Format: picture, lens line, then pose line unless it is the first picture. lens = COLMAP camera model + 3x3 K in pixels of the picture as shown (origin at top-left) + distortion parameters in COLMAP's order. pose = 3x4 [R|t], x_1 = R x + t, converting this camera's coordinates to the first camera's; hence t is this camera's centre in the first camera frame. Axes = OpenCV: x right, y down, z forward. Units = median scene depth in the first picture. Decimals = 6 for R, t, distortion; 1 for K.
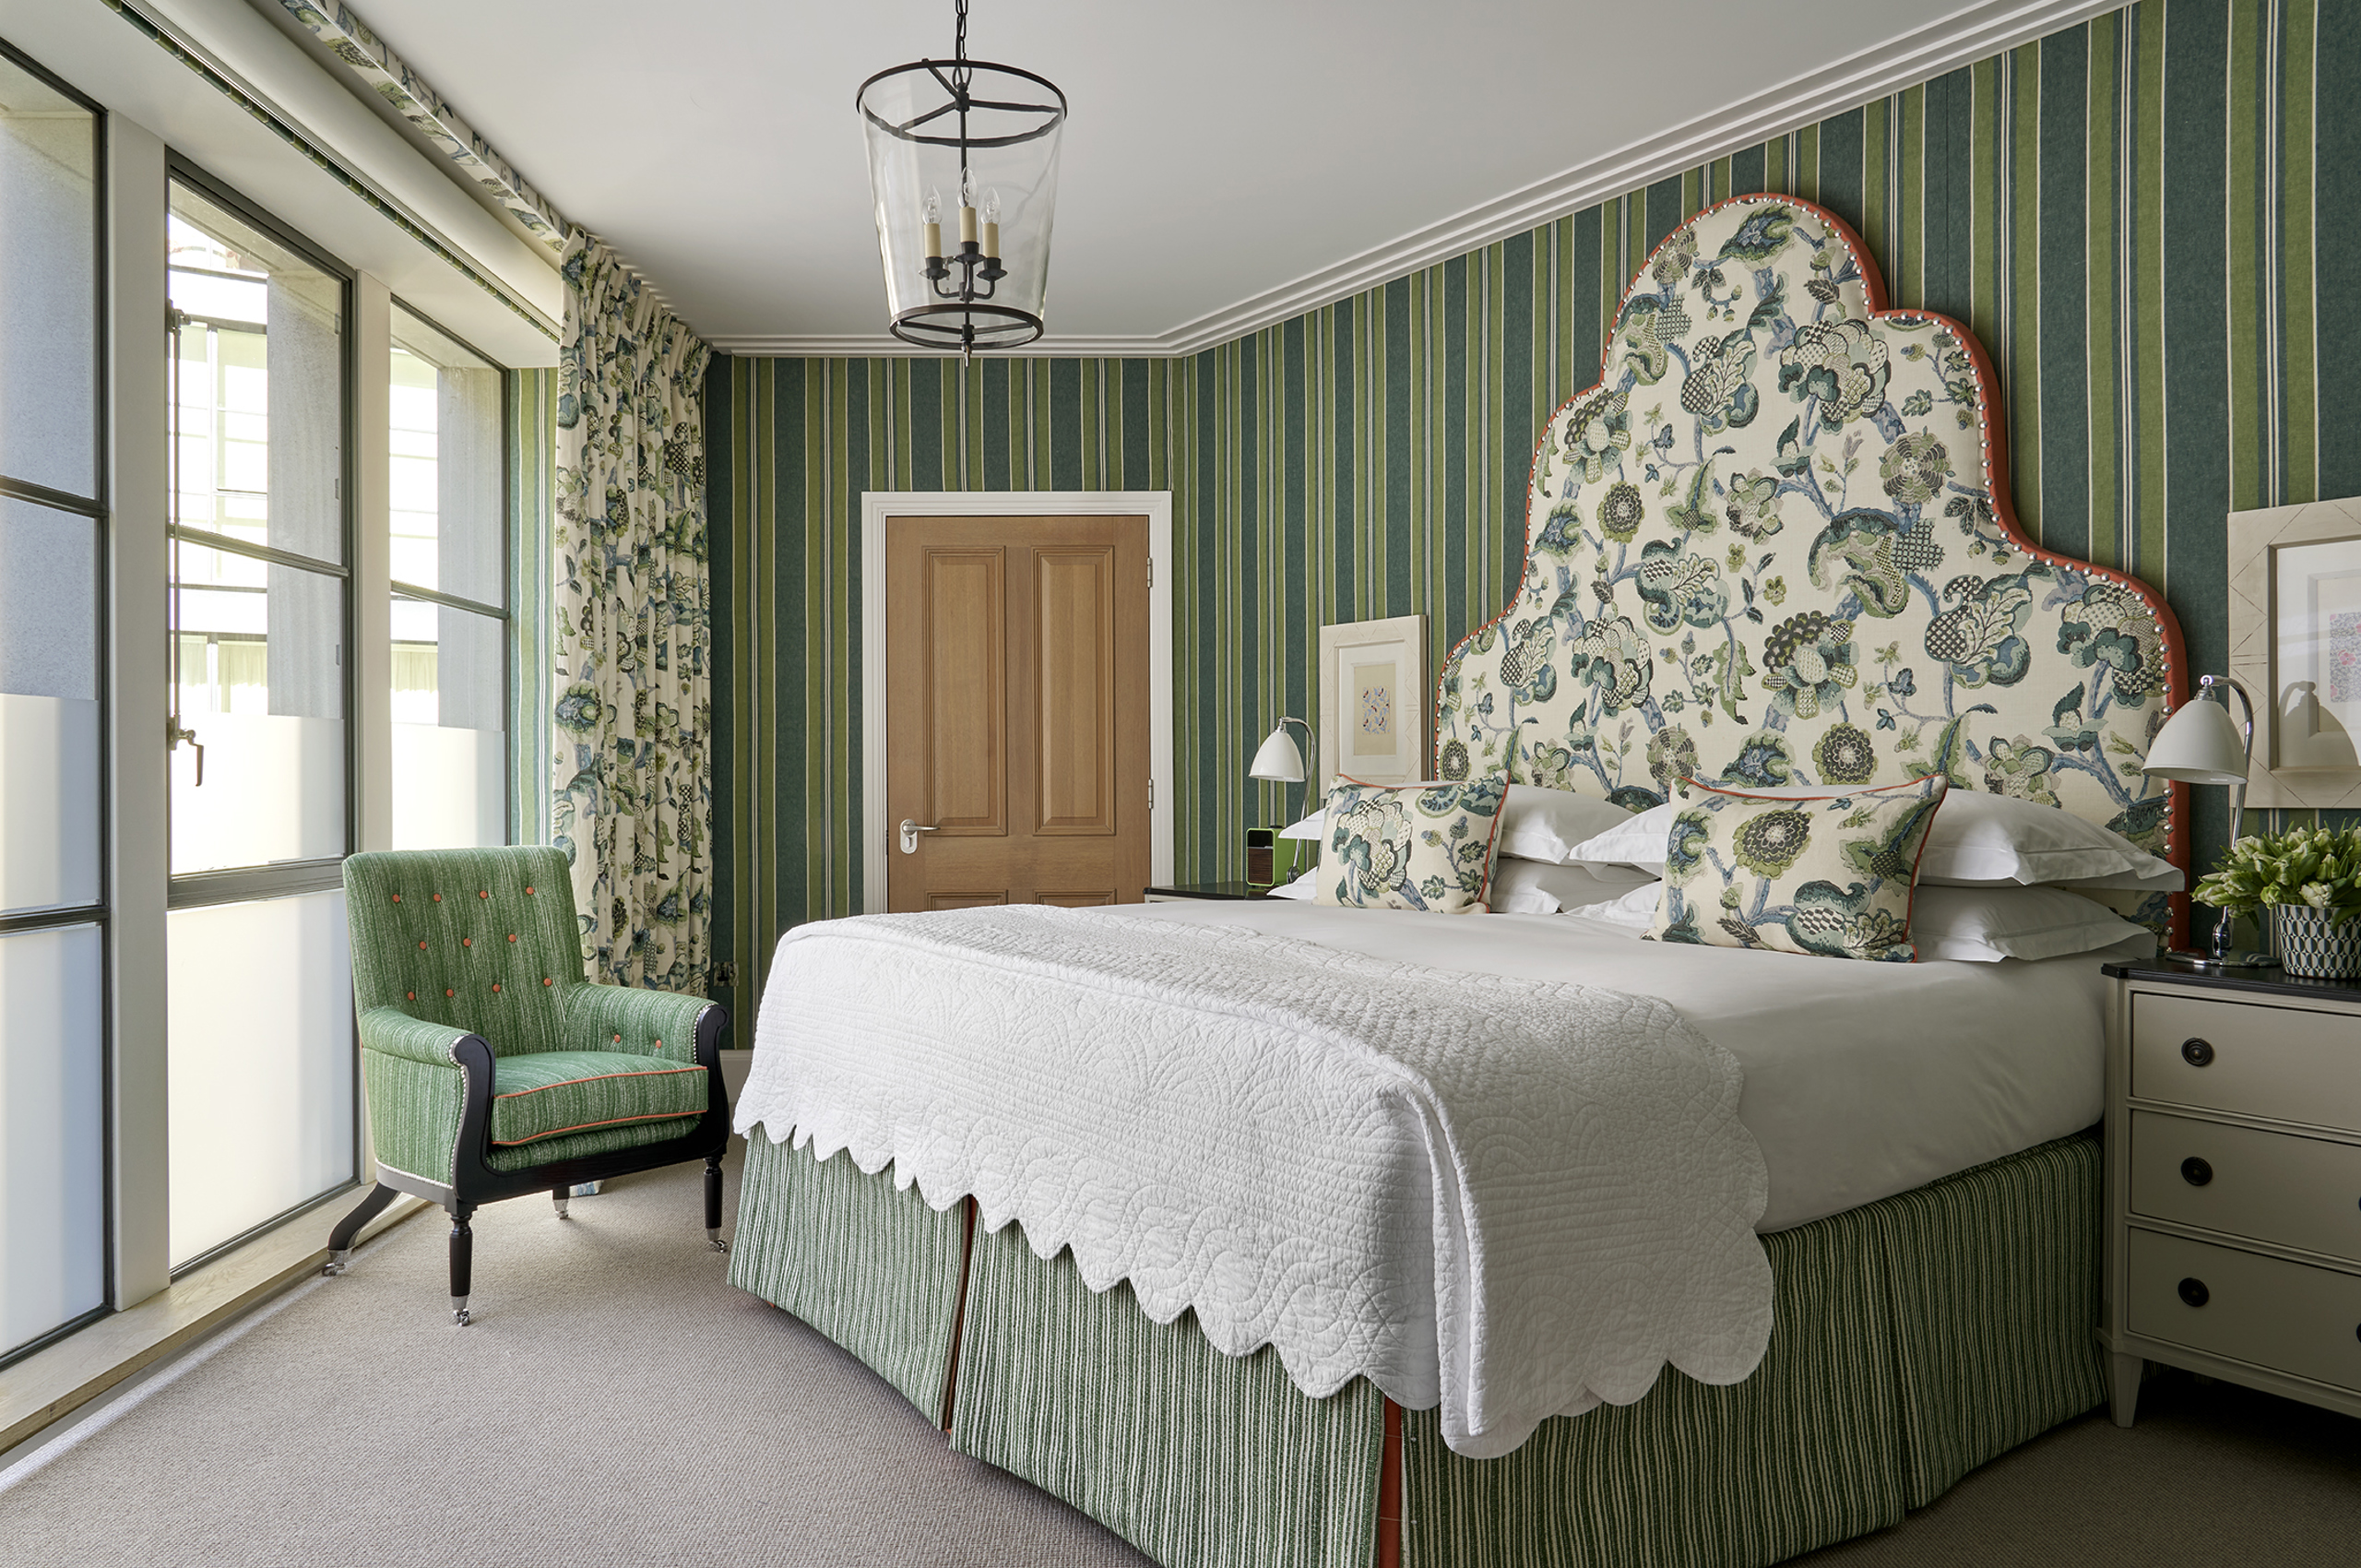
lens RADIAL K [[1602.9, 0, 1214.3], [0, 1602.9, 778.3], [0, 0, 1]] dist [-0.063715, 0.002116]
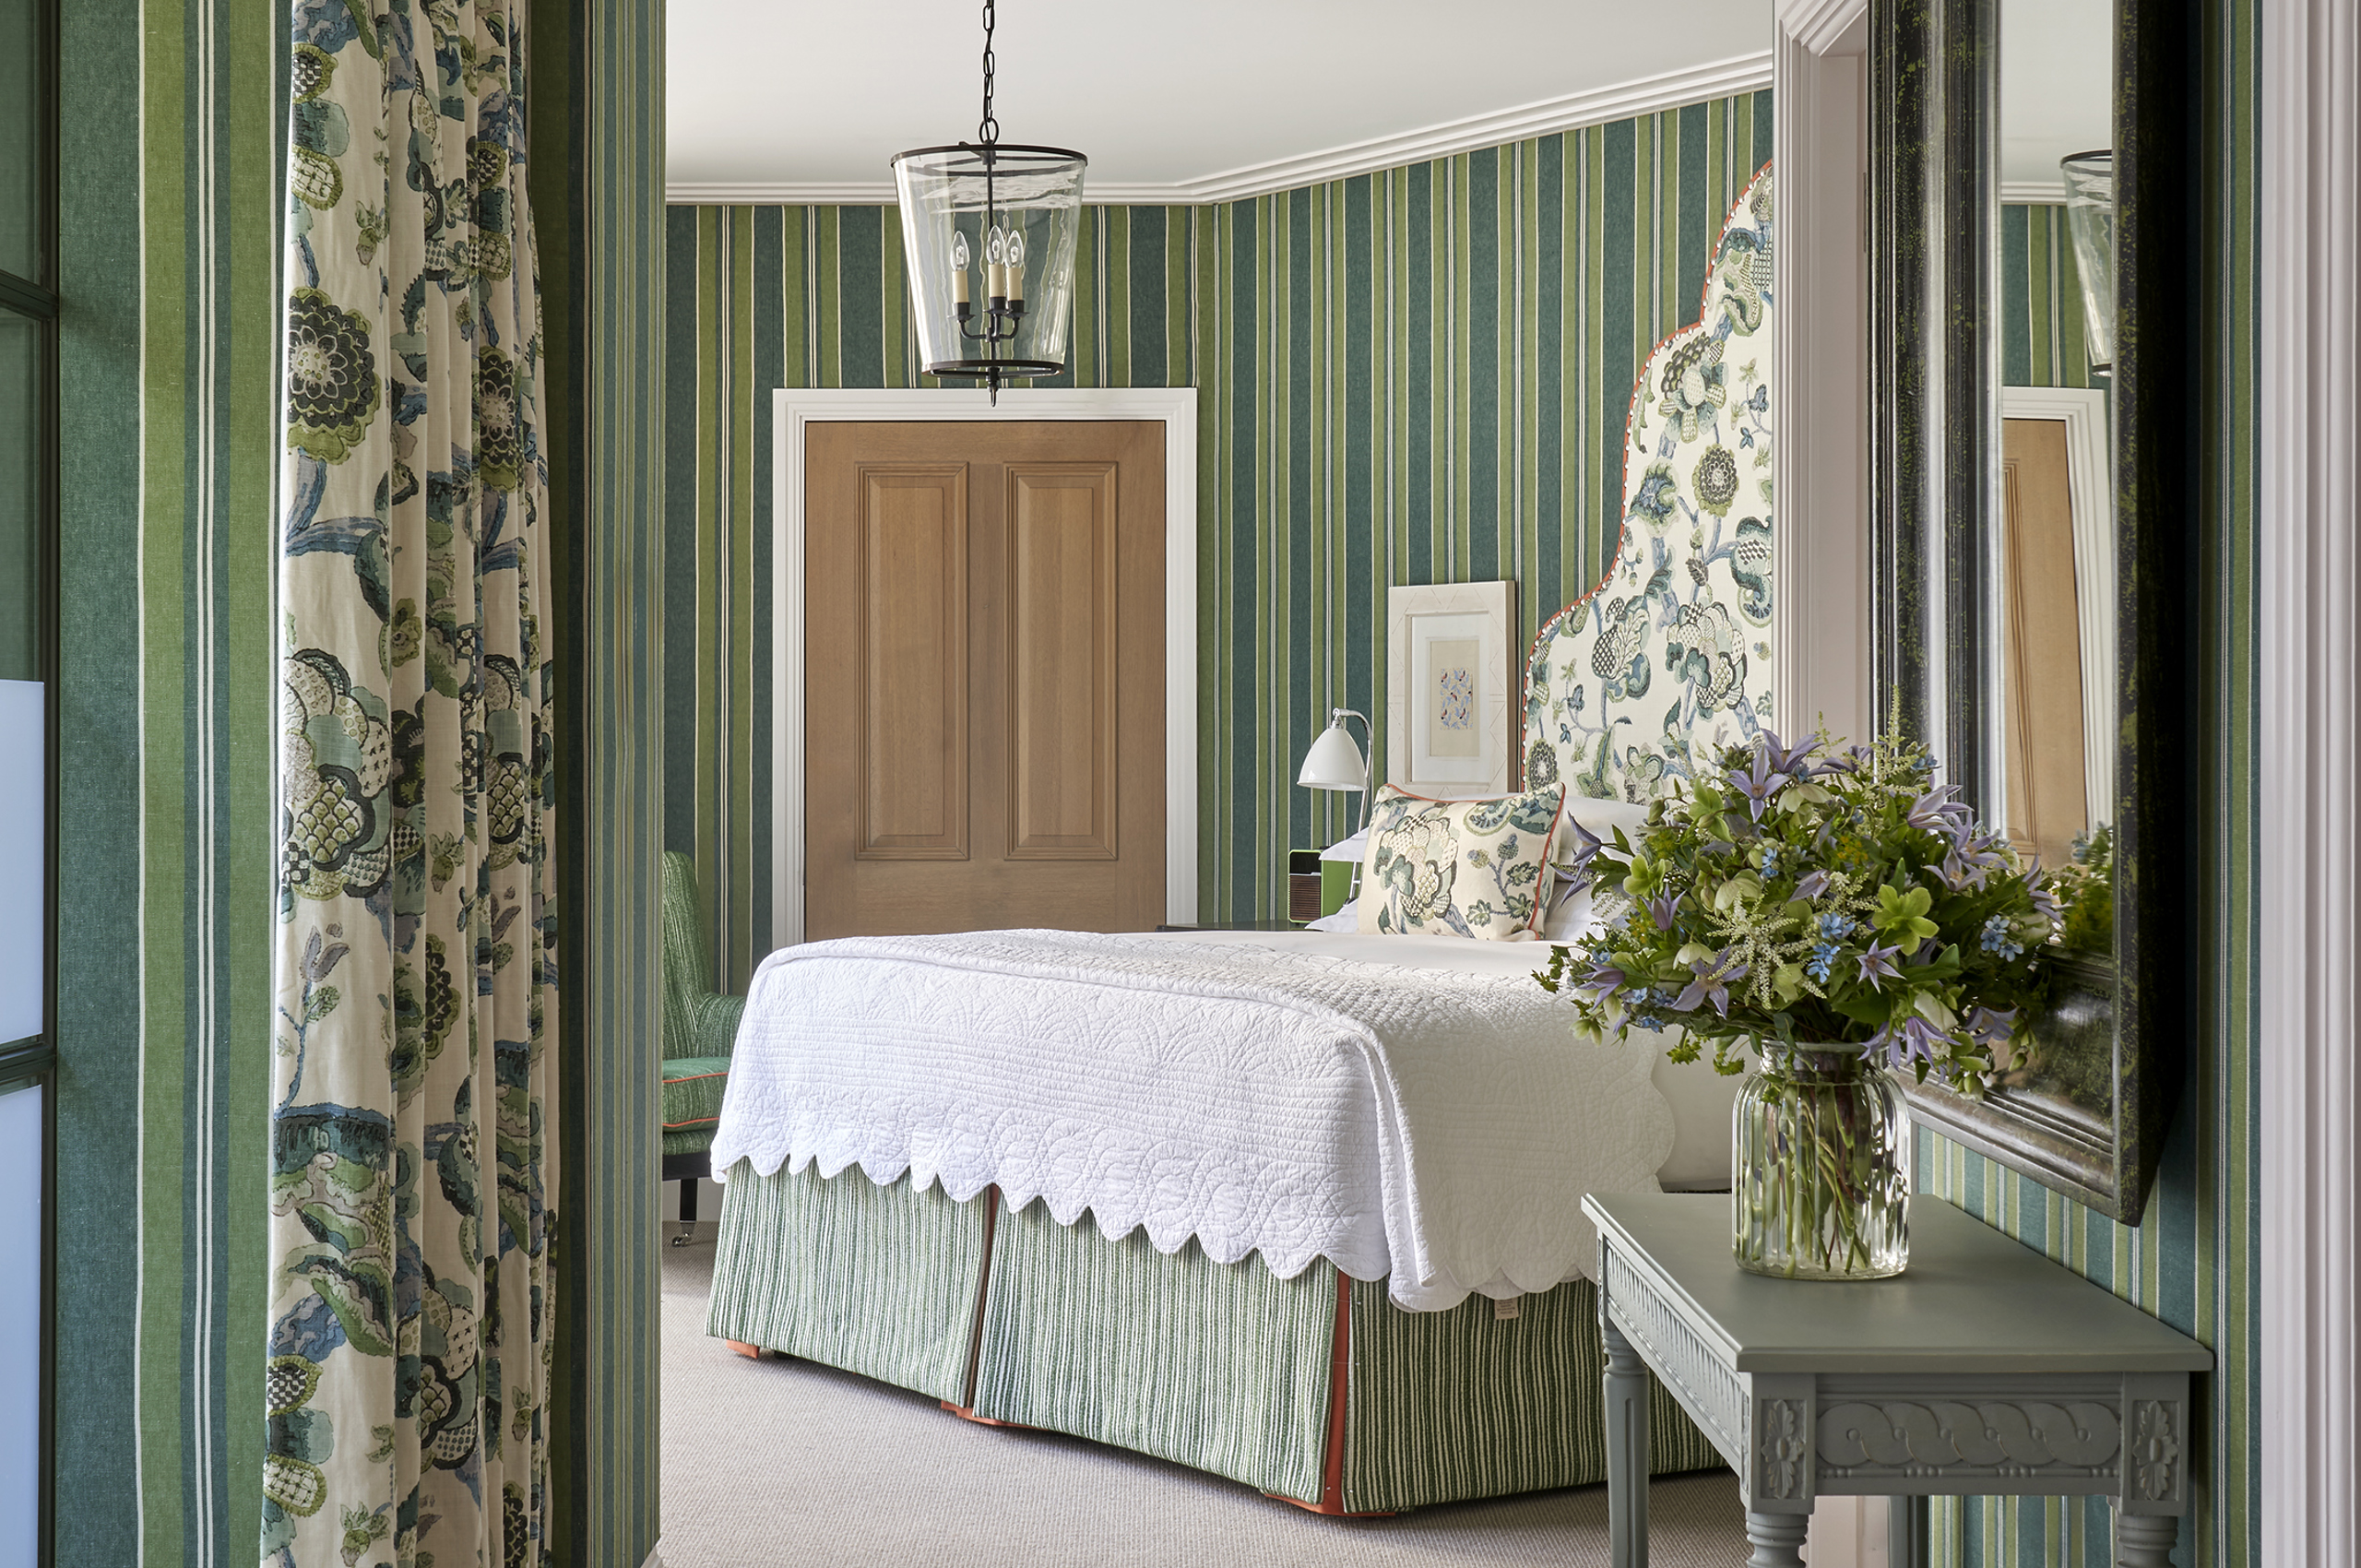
lens RADIAL K [[2379.0, 0, 1180.5], [0, 2379.0, 784.0], [0, 0, 1]] dist [0.002694, 0.000910]
pose [[0.999411, 0.004858, -0.033983, 0.012234], [-0.004792, 0.999986, 0.002022, -0.005236], [0.033993, -0.001858, 0.999420, -0.286054]]
